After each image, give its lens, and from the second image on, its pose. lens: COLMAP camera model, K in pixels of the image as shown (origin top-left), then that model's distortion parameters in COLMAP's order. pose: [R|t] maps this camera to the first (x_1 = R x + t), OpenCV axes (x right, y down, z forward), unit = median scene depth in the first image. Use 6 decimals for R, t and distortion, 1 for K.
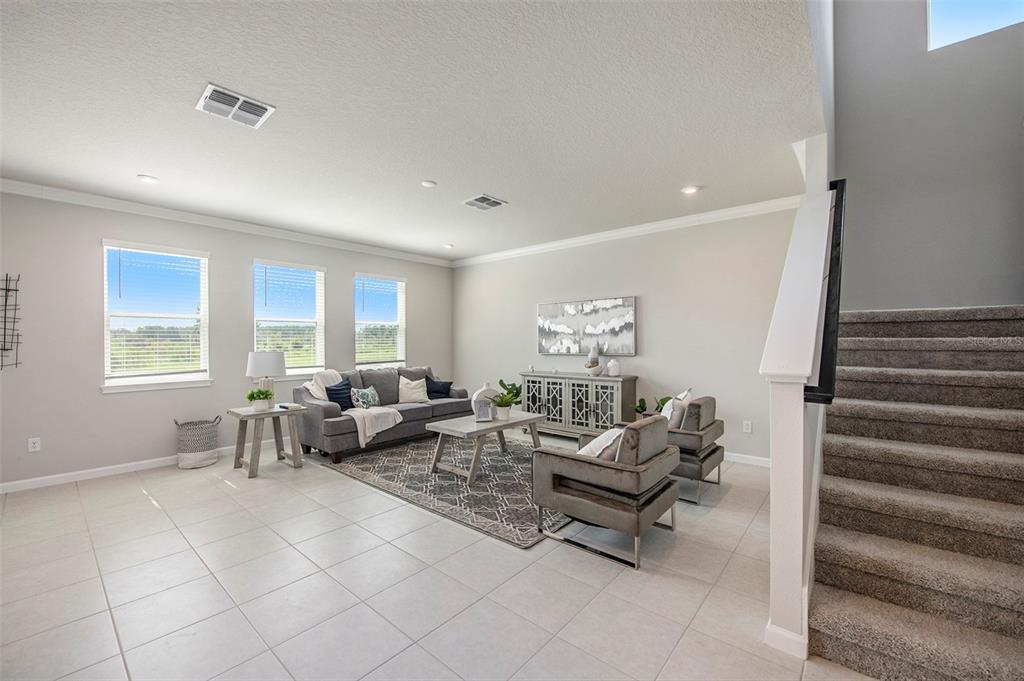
lens RADIAL K [[417.1, 0, 510.1], [0, 417.1, 344.9], [0, 0, 1]] dist [-0.001391, -0.000277]
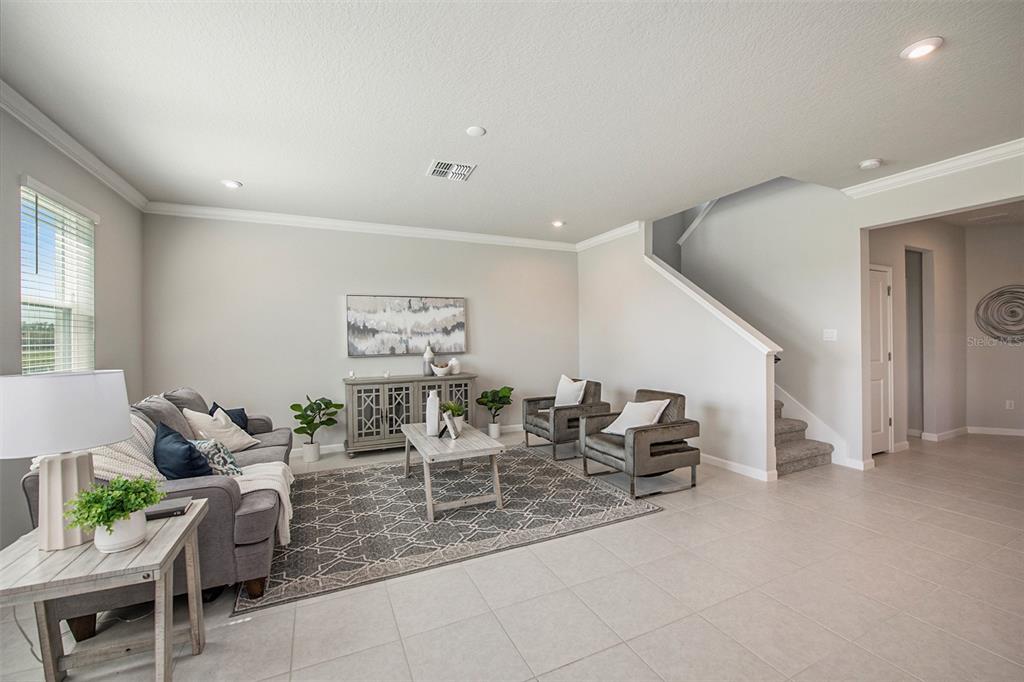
lens RADIAL K [[417.1, 0, 510.1], [0, 417.1, 345.4], [0, 0, 1]] dist [-0.001391, -0.000277]
pose [[0.408154, -0.018013, 0.912735, -0.675310], [0.018408, 0.999764, 0.011499, -0.004936], [-0.912728, 0.012108, 0.408389, 0.493286]]
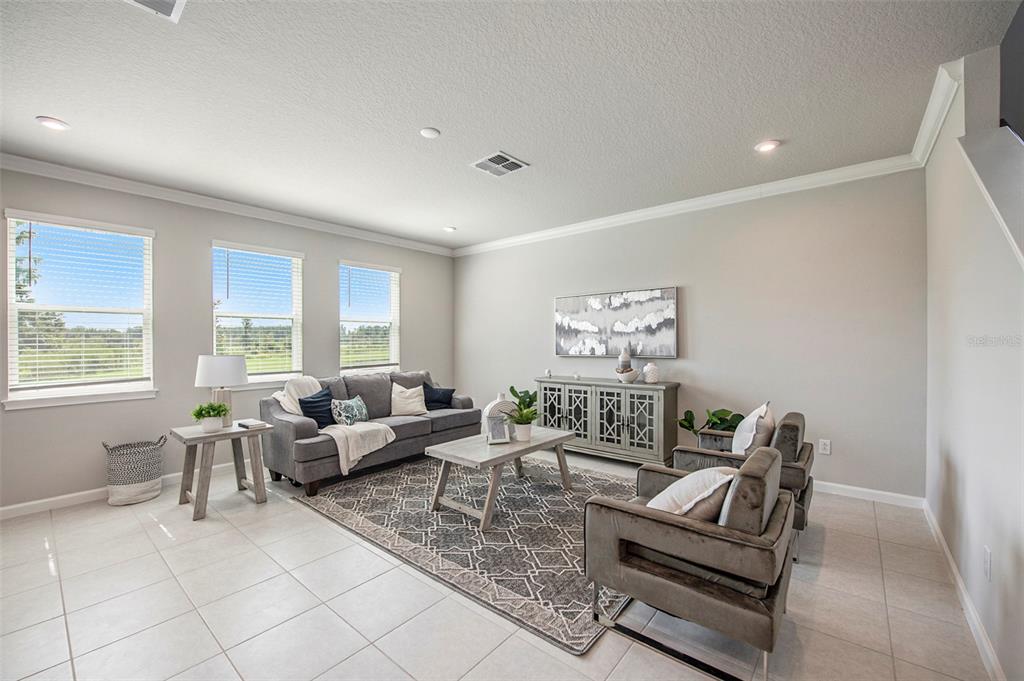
lens RADIAL K [[419.2, 0, 512.0], [0, 419.2, 340.5], [0, 0, 1]] dist [-0.002356, -0.000364]
pose [[0.999878, -0.001740, 0.015523, -0.044265], [0.001903, 0.999943, -0.010524, -0.001561], [-0.015503, 0.010552, 0.999824, 0.182627]]
